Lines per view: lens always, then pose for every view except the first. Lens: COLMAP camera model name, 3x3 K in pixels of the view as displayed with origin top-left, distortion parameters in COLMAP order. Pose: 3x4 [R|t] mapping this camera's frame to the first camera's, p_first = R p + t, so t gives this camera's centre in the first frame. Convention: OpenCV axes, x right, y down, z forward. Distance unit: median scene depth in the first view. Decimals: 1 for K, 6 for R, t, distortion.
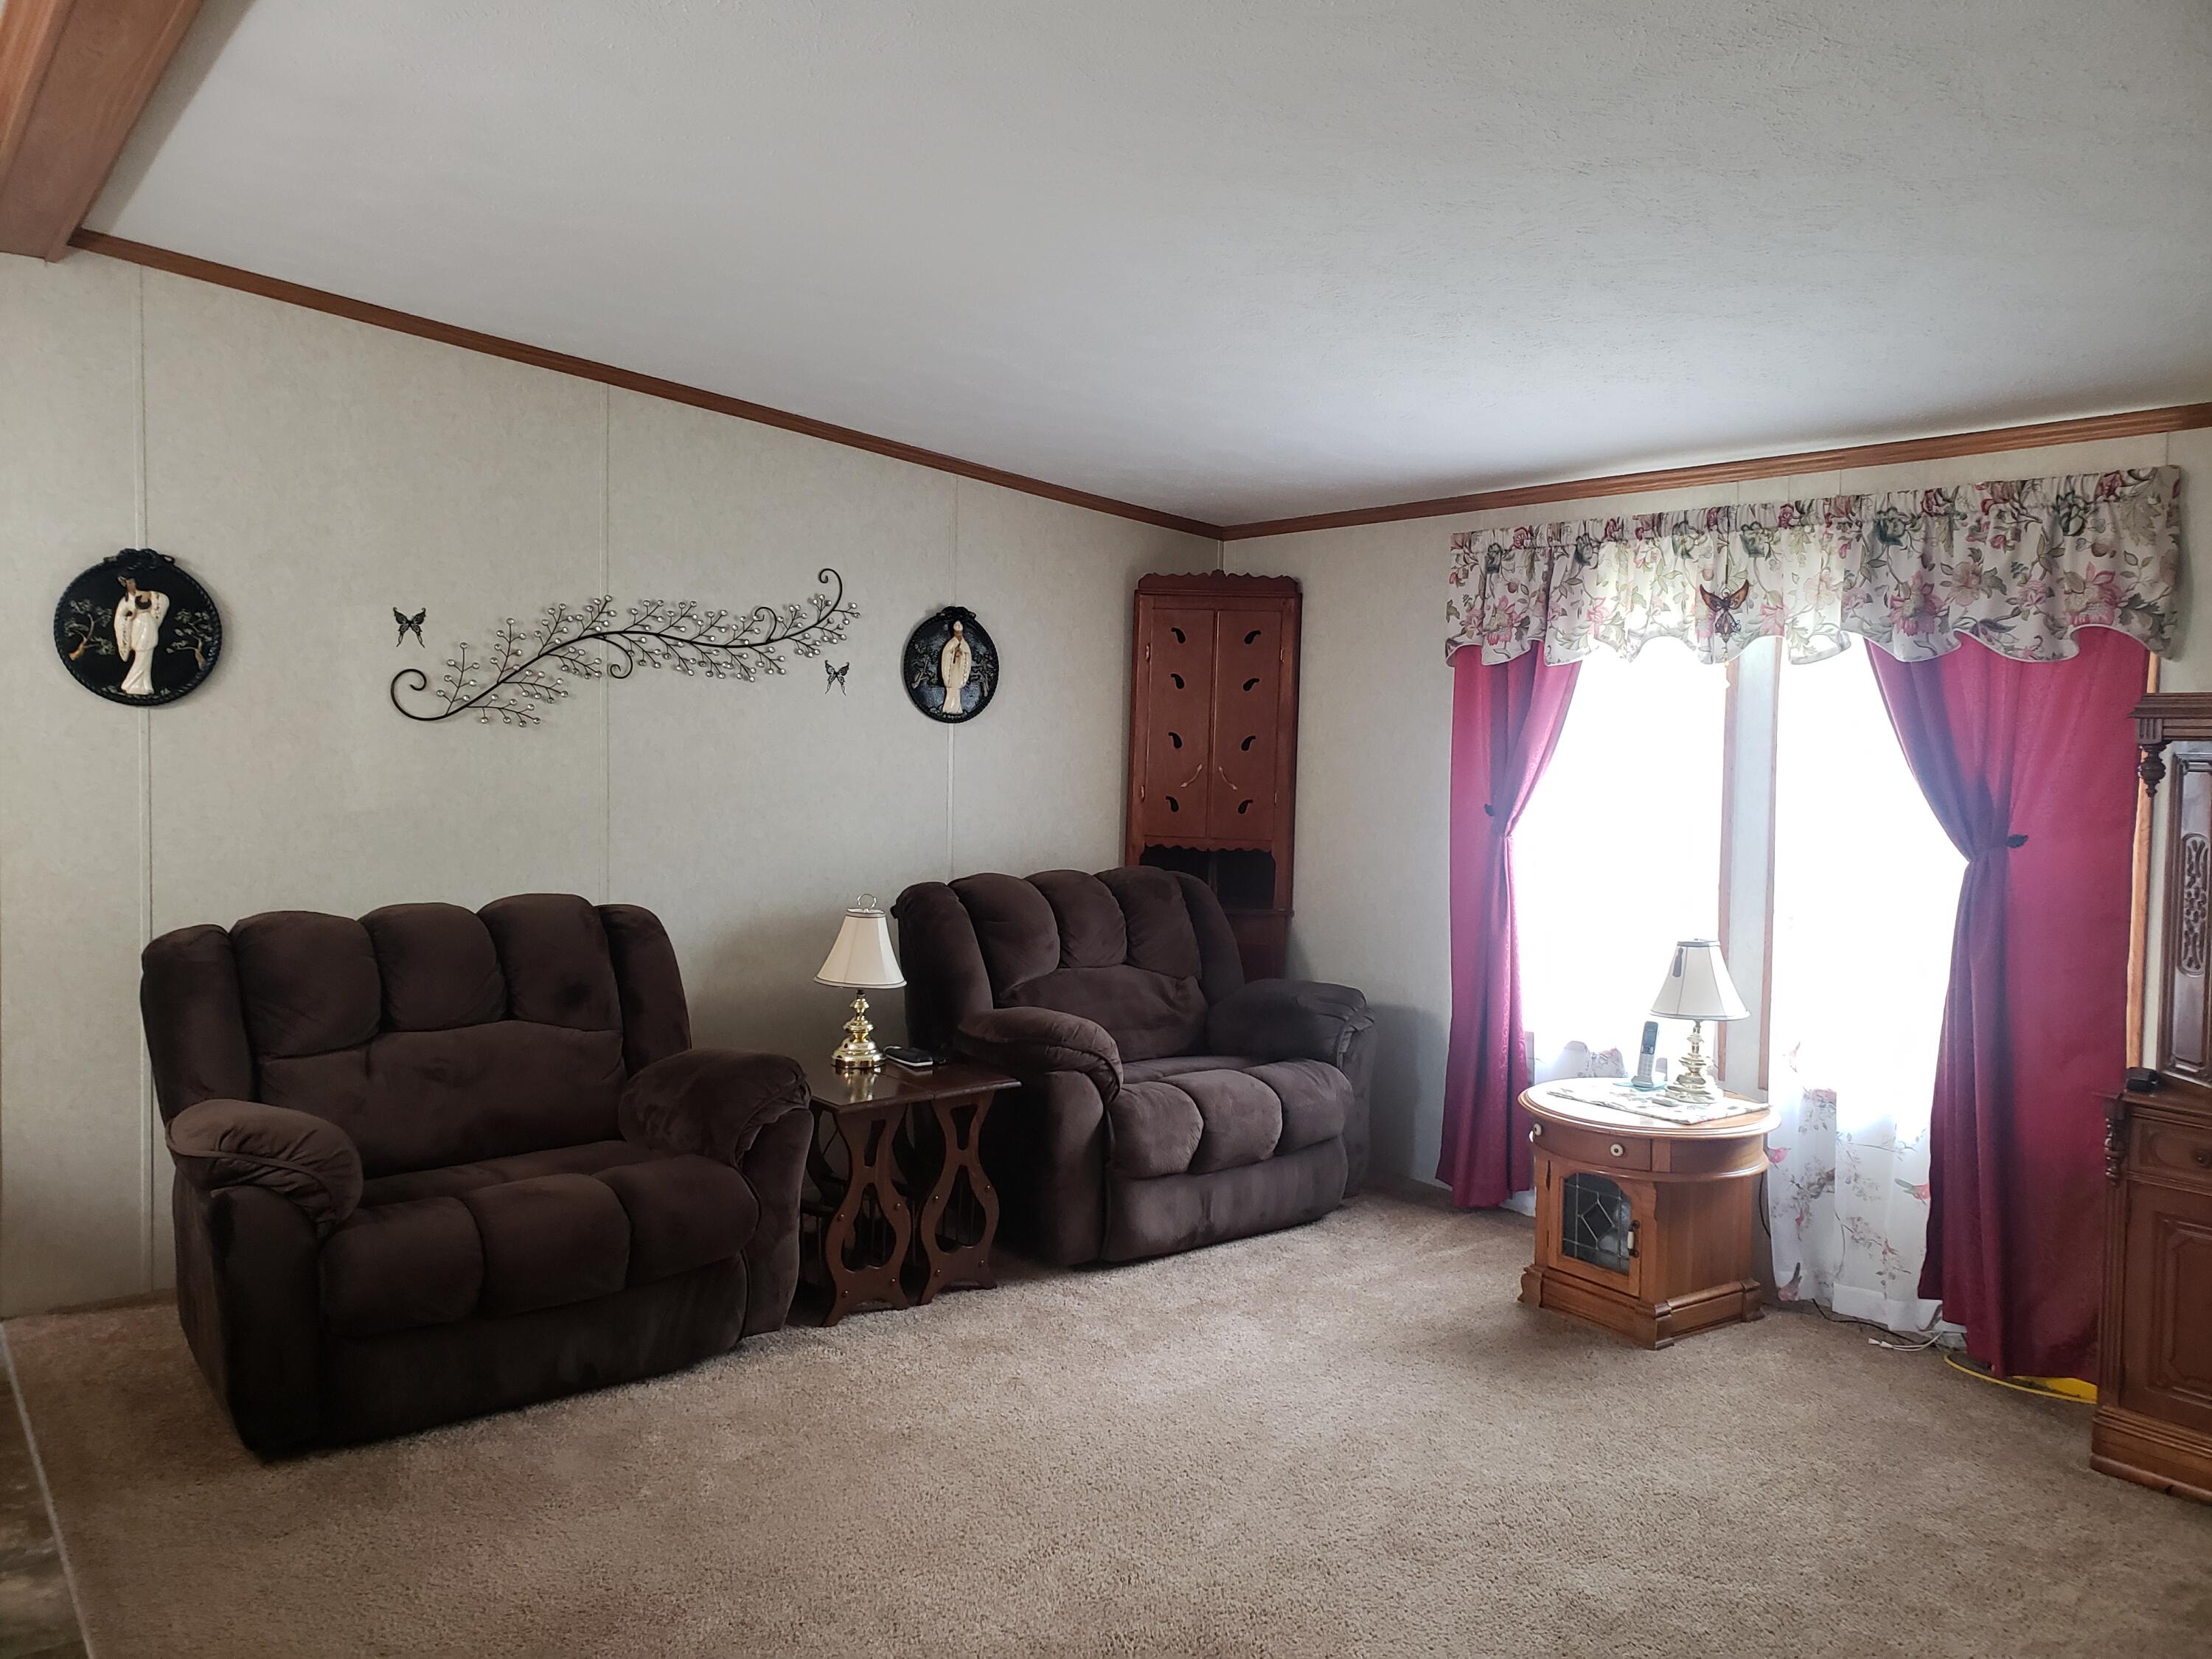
lens RADIAL K [[1701.7, 0, 1106.0], [0, 1701.7, 829.5], [0, 0, 1]] dist [0.023417, -0.001692]
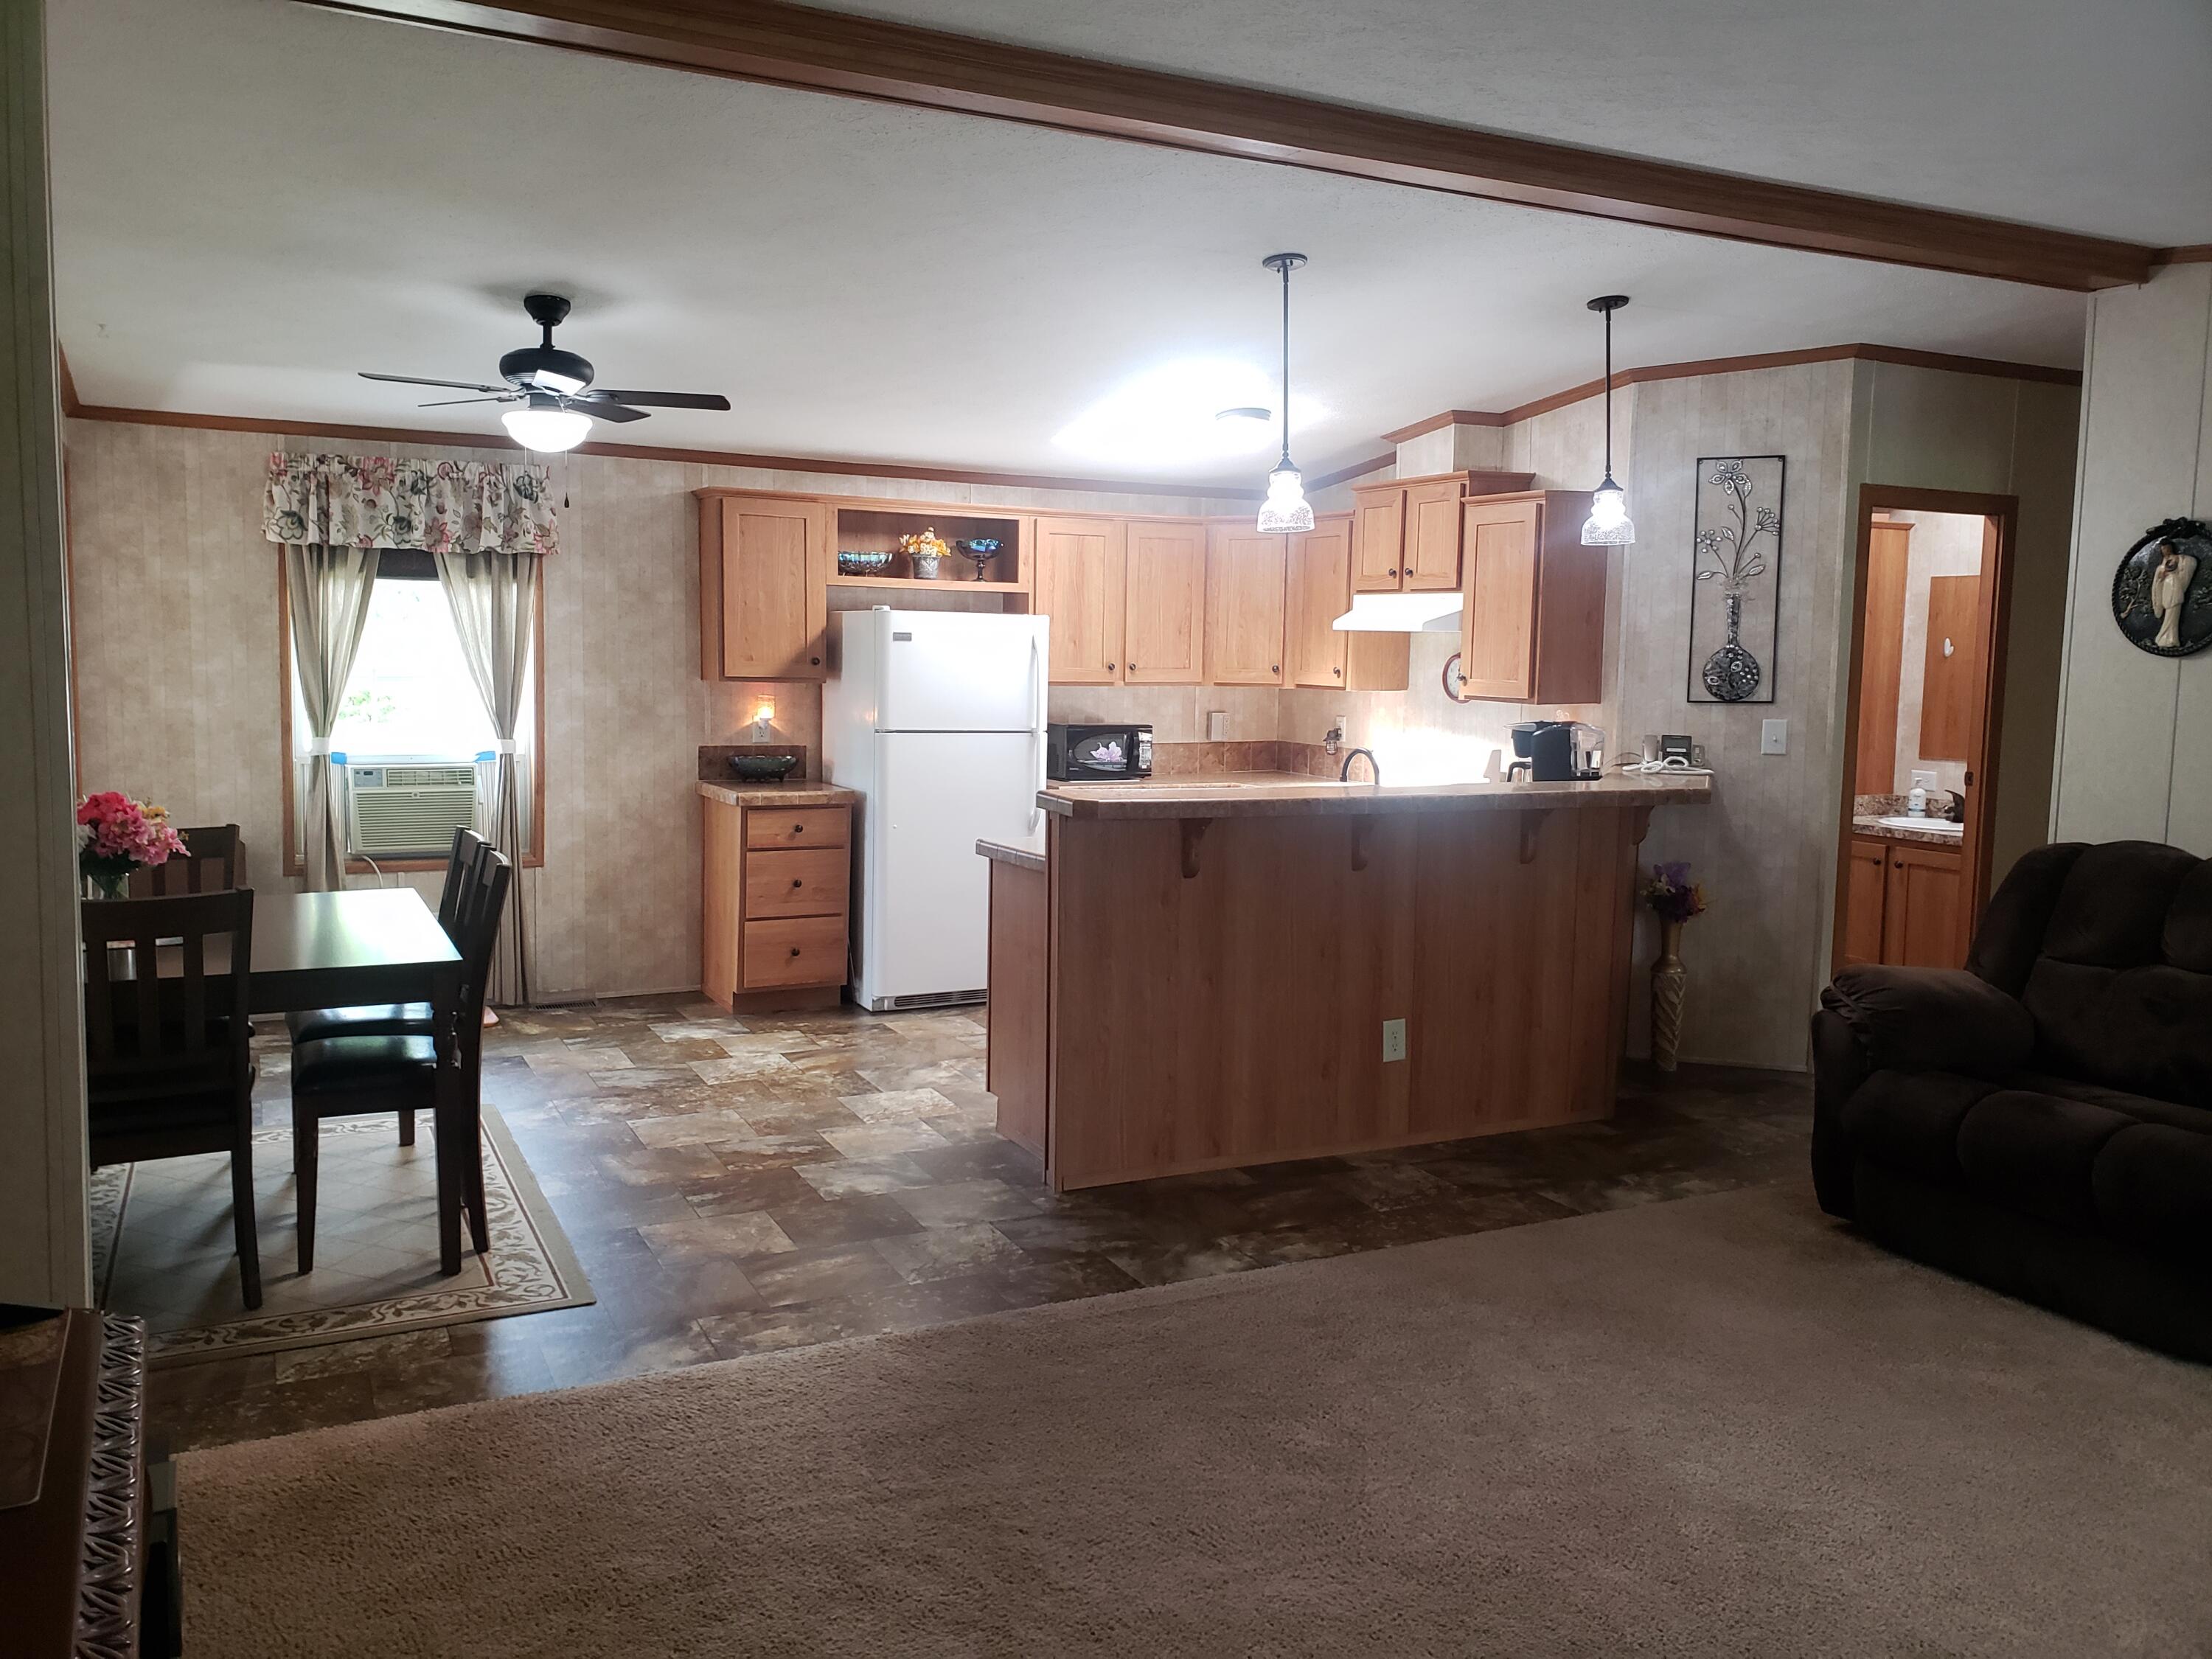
lens RADIAL K [[1701.7, 0, 1106.0], [0, 1701.7, 829.5], [0, 0, 1]] dist [0.023417, -0.001692]
pose [[-0.183073, 0.088262, -0.979129, 0.702722], [-0.082346, 0.991085, 0.104736, -0.019861], [0.979645, 0.099801, -0.174172, 0.521693]]
